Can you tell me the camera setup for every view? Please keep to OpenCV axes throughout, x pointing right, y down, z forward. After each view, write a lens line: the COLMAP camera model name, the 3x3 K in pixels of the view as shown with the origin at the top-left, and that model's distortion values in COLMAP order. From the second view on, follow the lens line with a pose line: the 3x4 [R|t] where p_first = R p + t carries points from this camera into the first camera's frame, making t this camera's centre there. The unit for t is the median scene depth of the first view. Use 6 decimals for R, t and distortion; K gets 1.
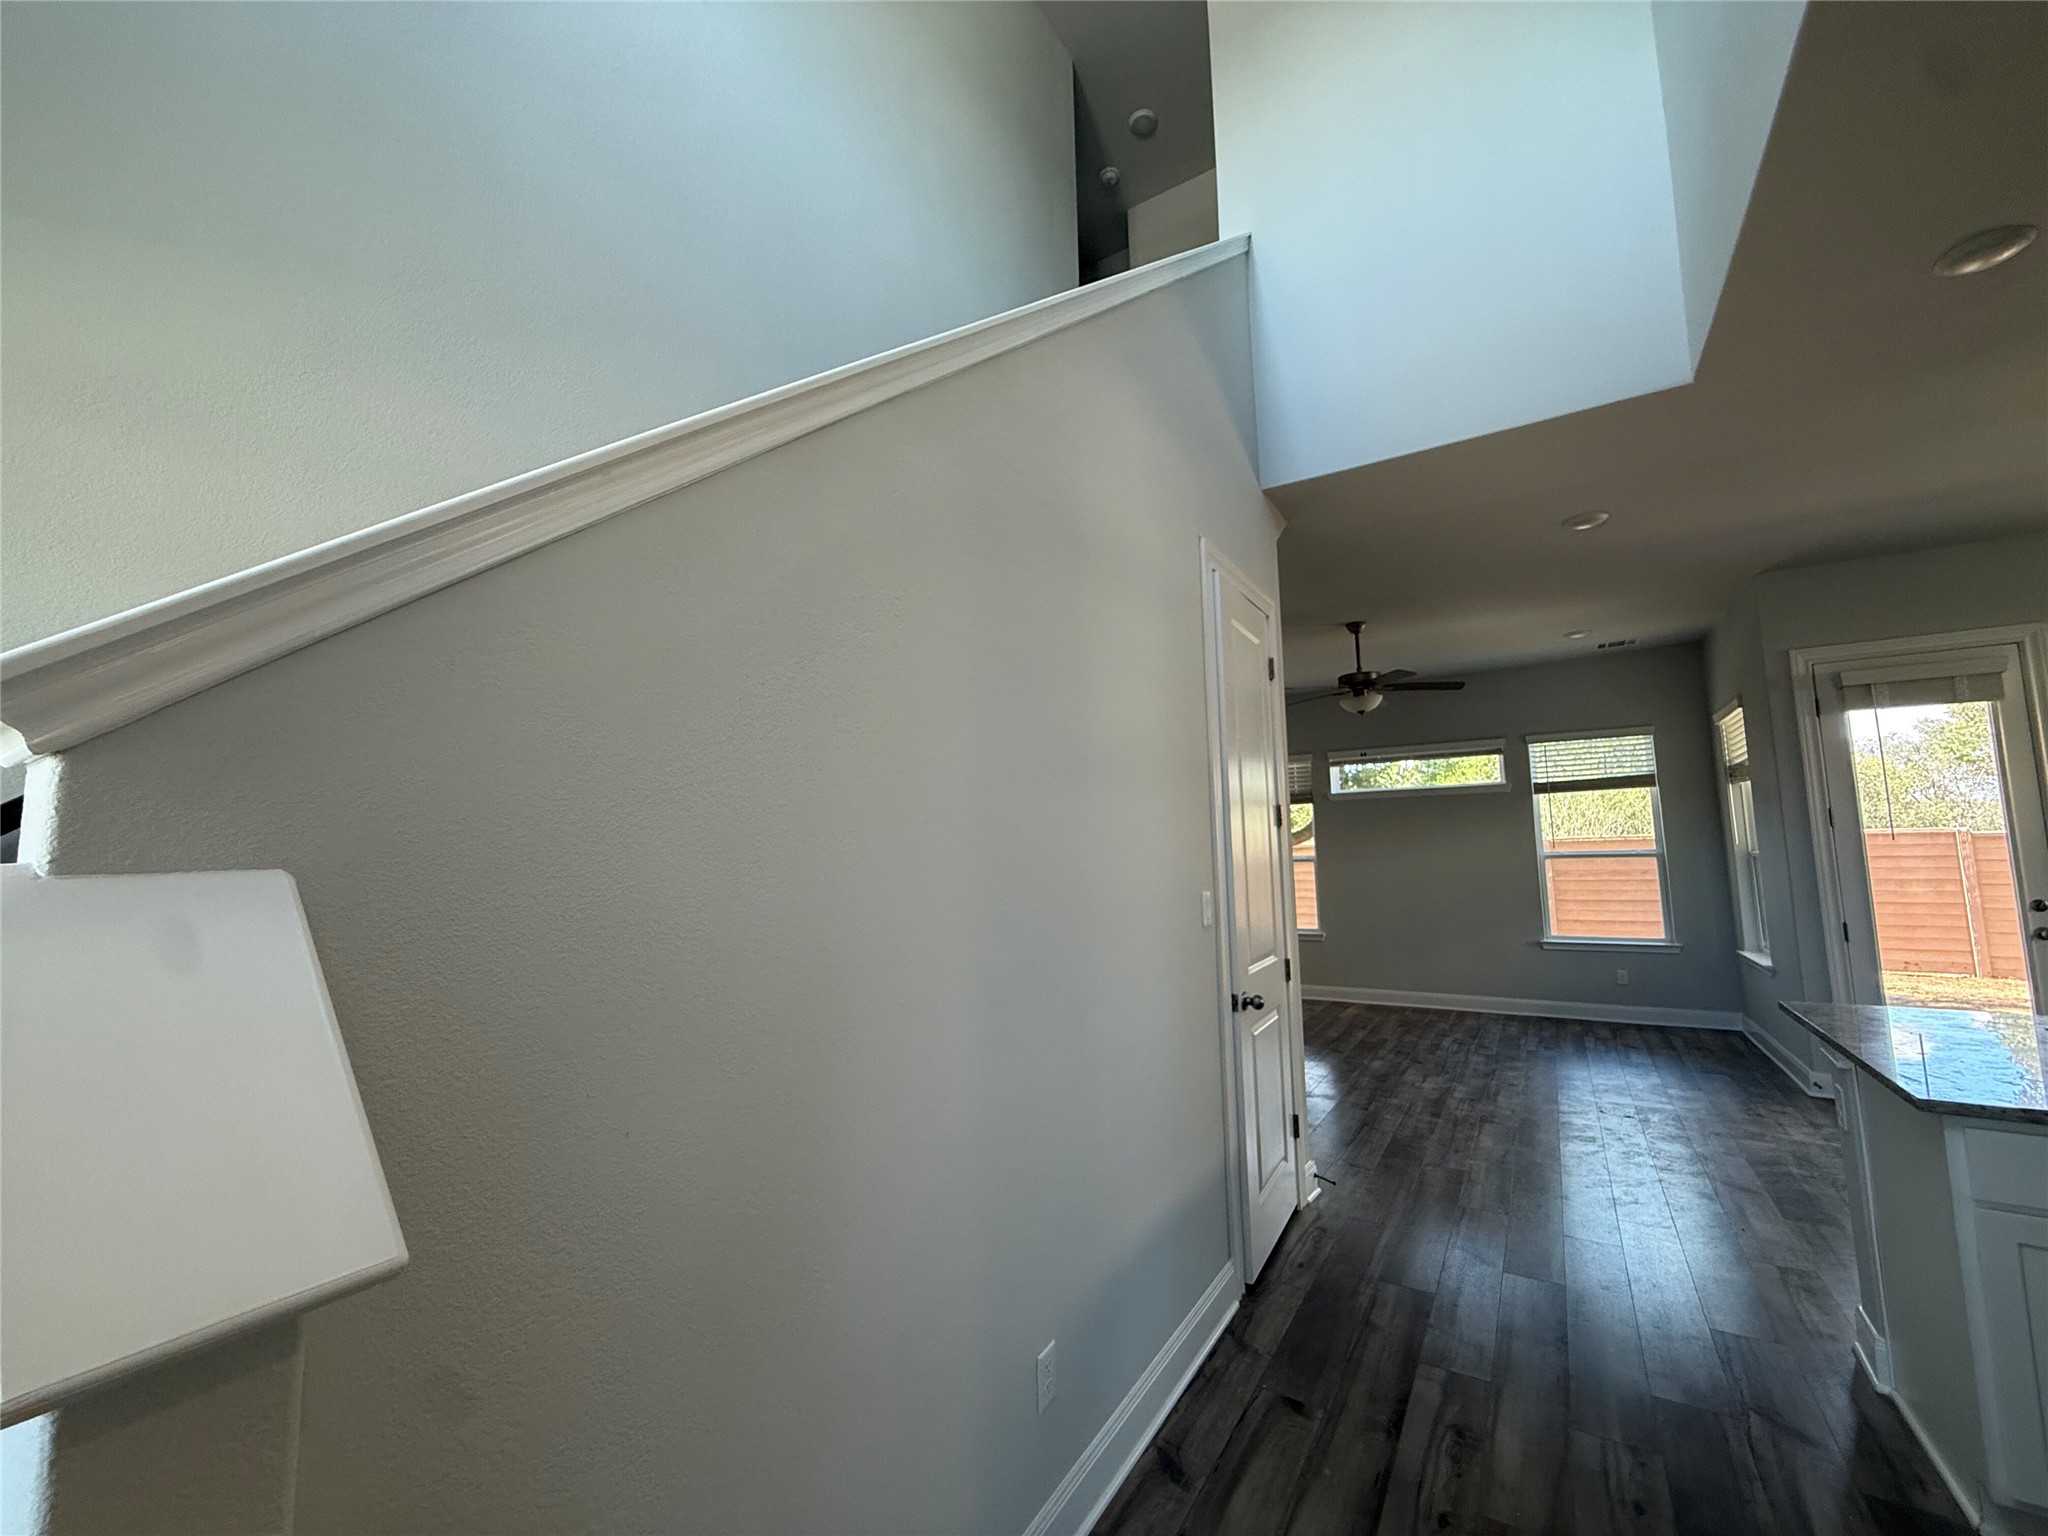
lens RADIAL K [[818.9, 0, 1021.9], [0, 818.9, 767.7], [0, 0, 1]] dist [-0.000332, 0.000534]
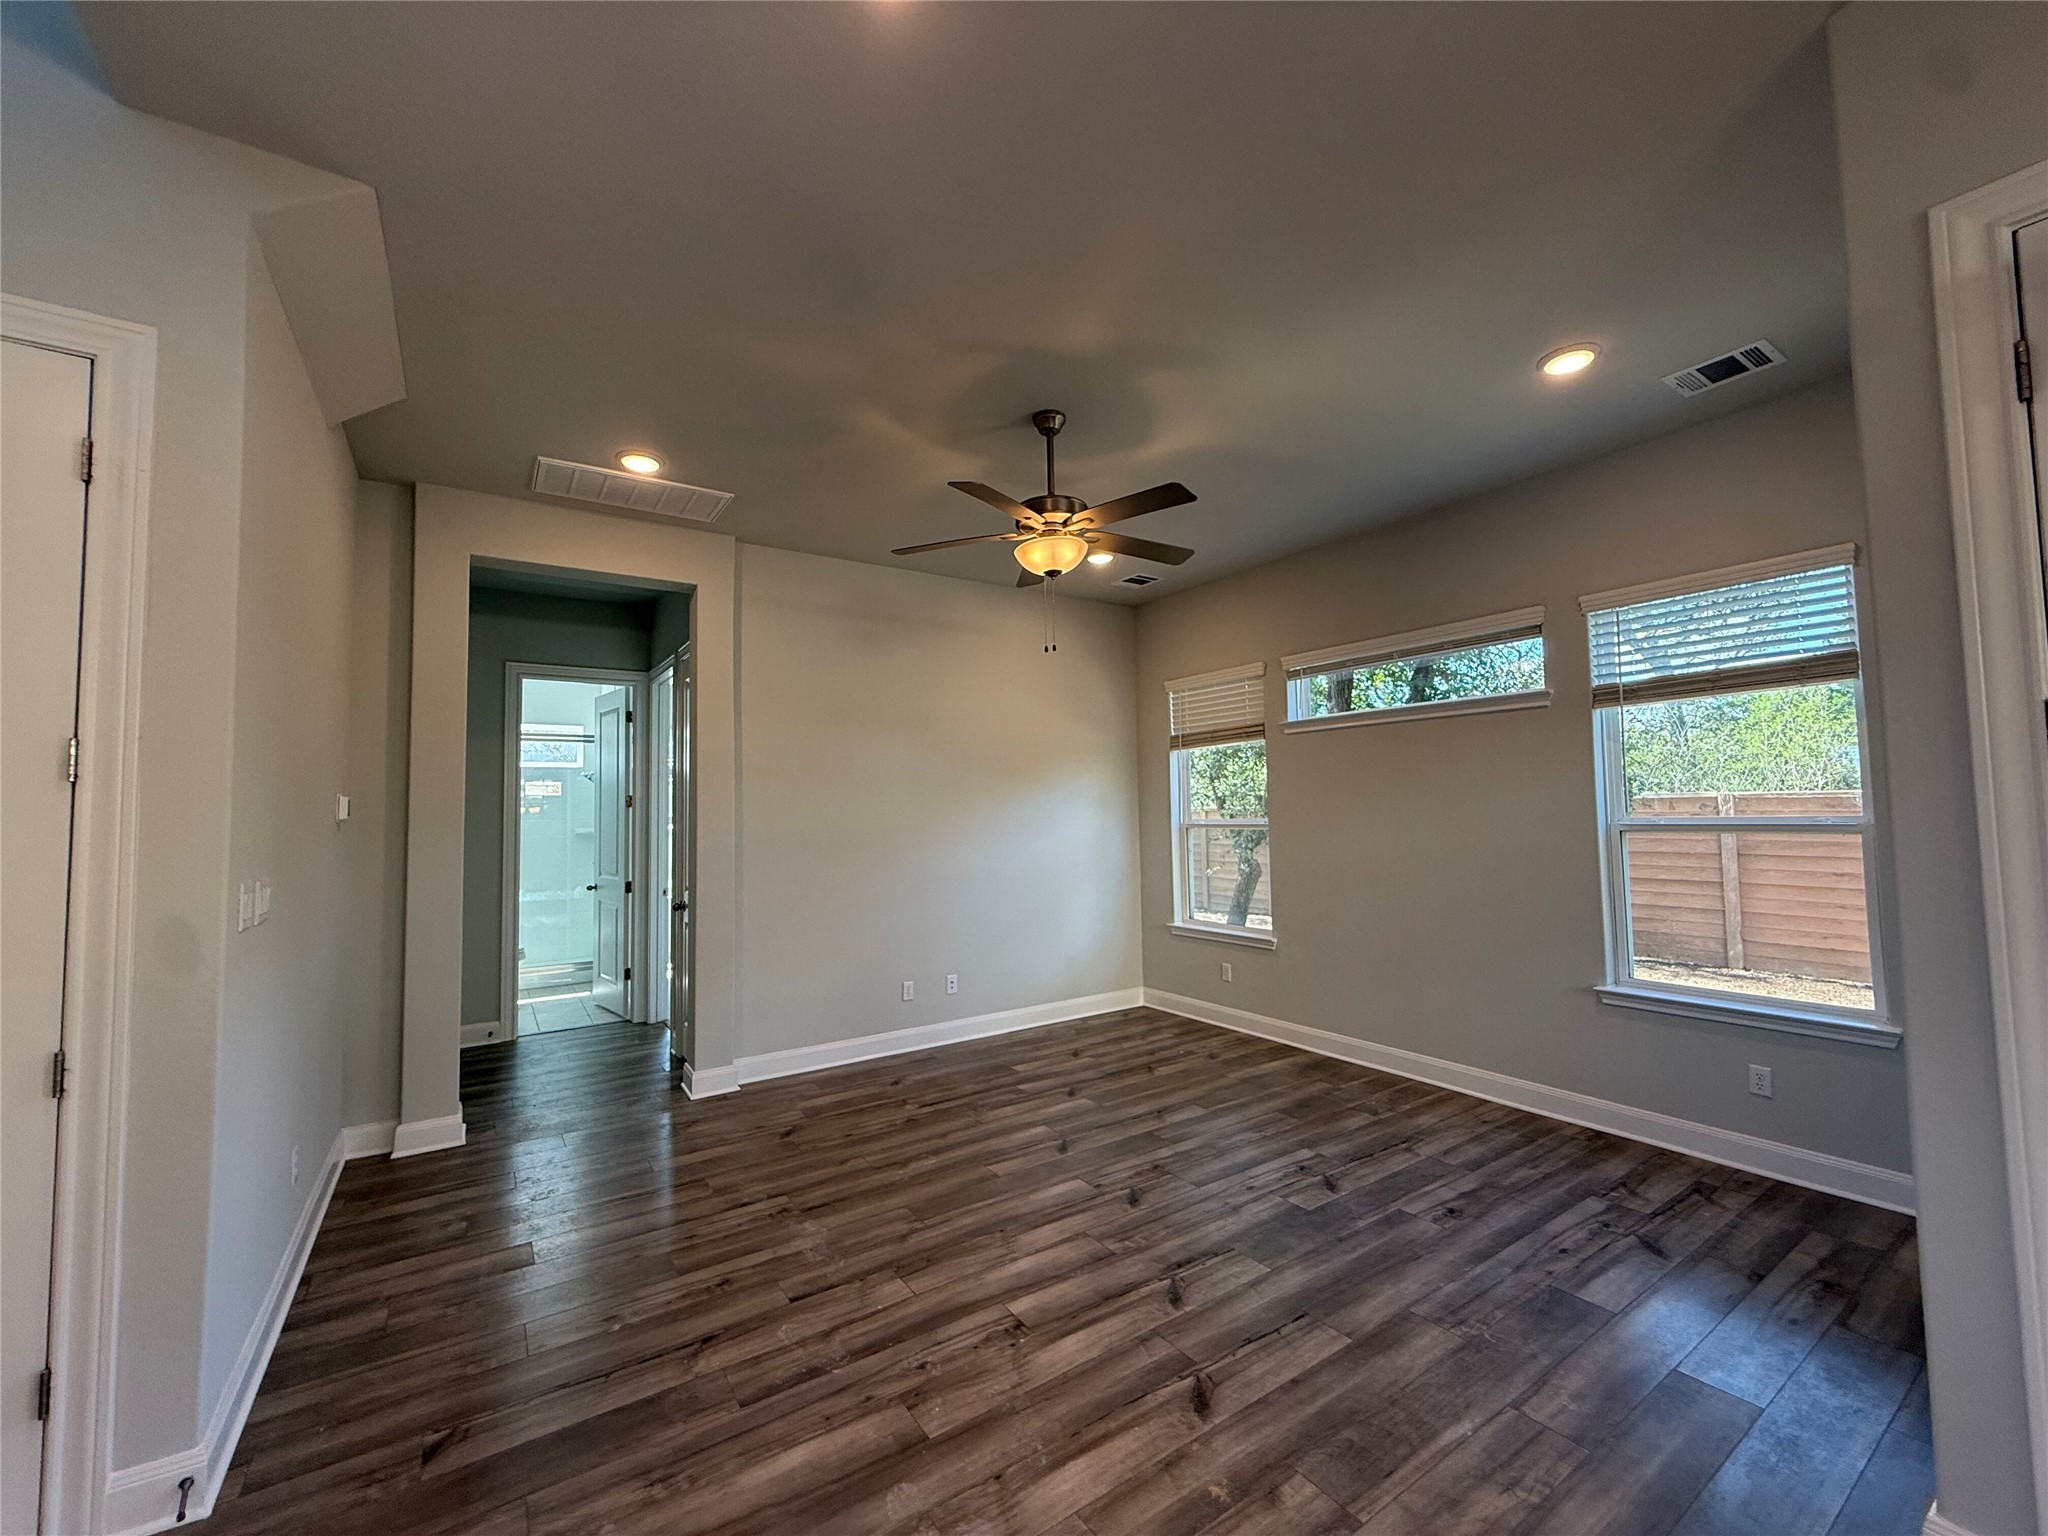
lens RADIAL K [[818.9, 0, 1021.9], [0, 818.9, 767.7], [0, 0, 1]] dist [-0.000332, 0.000534]
pose [[0.916912, -0.015503, -0.398787, 0.517999], [0.039370, 0.997885, 0.051729, 0.030302], [0.397142, -0.063131, 0.915583, 0.390968]]
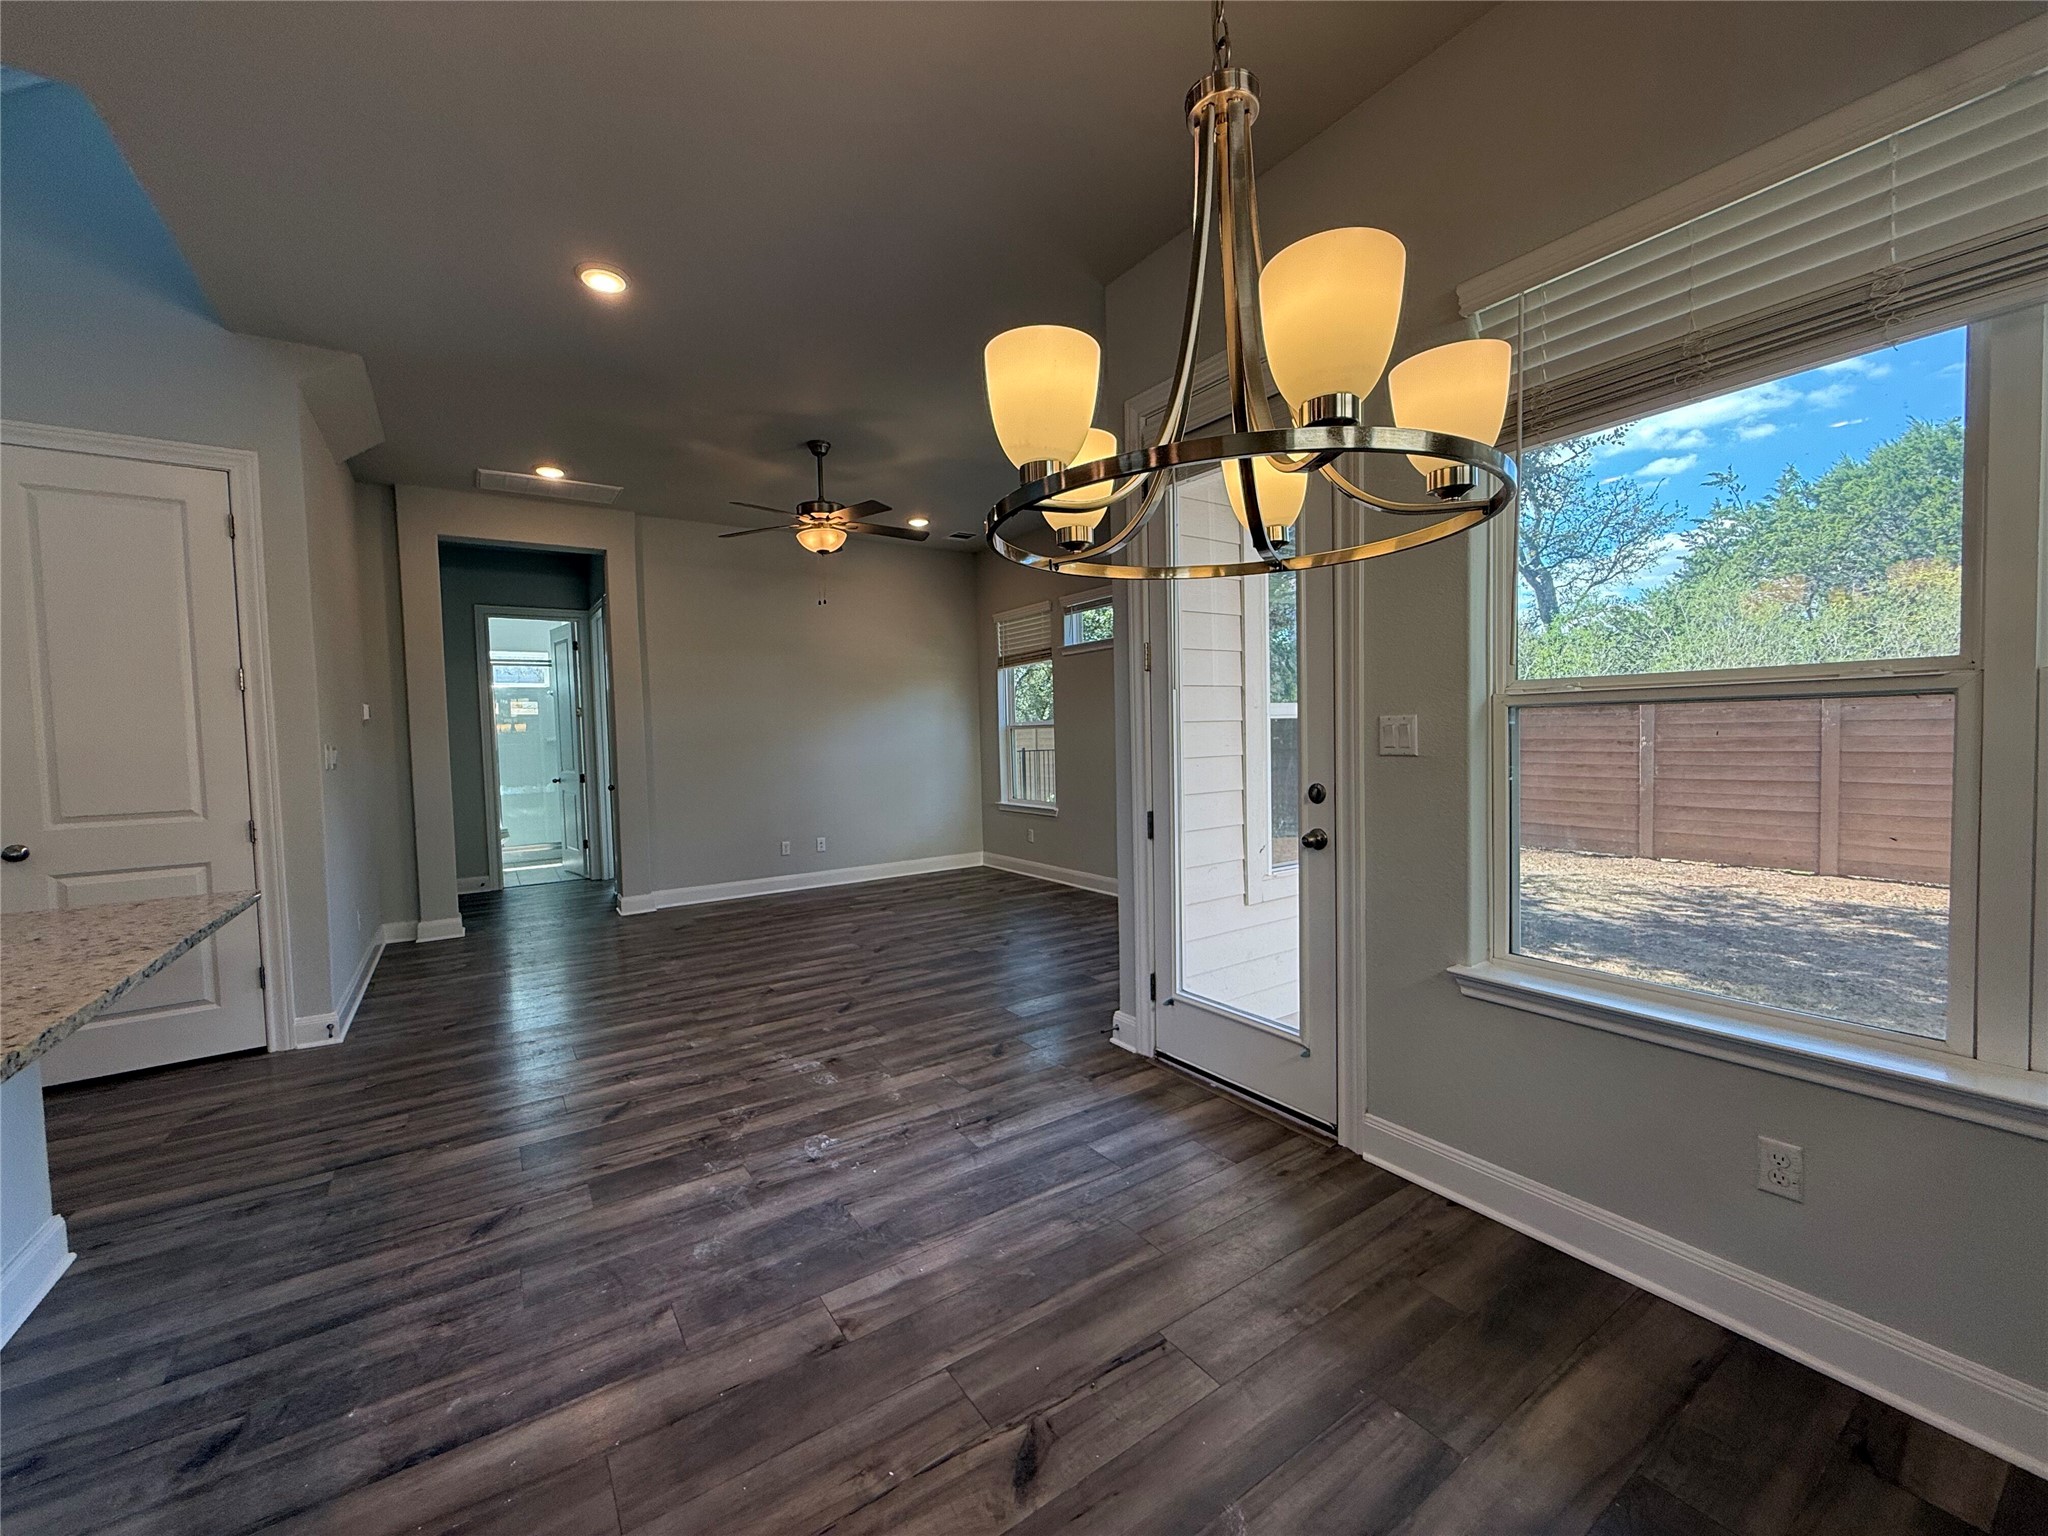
lens RADIAL K [[817.7, 0, 1020.0], [0, 817.7, 766.3], [0, 0, 1]] dist [0.001074, -0.000131]
pose [[0.917205, 0.014809, -0.398139, 0.790420], [0.048352, 0.987785, 0.148130, 0.030823], [0.395470, -0.155116, 0.905286, 0.232116]]
